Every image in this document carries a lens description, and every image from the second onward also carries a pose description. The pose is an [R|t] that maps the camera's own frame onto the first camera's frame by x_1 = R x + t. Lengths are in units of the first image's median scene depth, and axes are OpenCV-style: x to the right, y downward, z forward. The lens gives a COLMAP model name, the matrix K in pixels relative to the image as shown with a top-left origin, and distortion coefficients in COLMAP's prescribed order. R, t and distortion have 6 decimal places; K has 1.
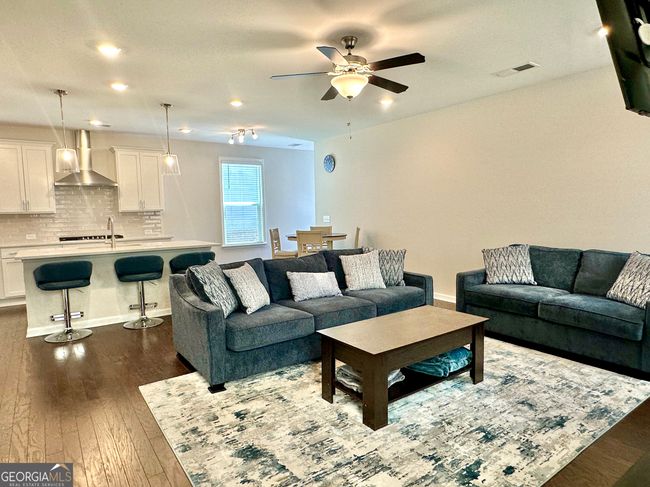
lens RADIAL K [[401.6, 0, 325.2], [0, 401.6, 235.1], [0, 0, 1]] dist [-0.002992, -0.001323]
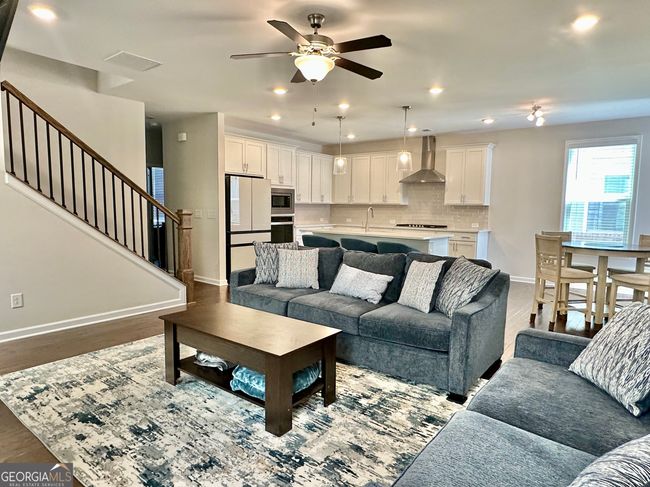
lens RADIAL K [[398.3, 0, 325.0], [0, 398.3, 243.5], [0, 0, 1]] dist [-0.002821, -0.000855]
pose [[0.292060, 0.112905, -0.949712, 1.019049], [-0.085226, 0.992129, 0.091739, -0.058418], [0.952595, 0.054147, 0.299384, 0.804874]]
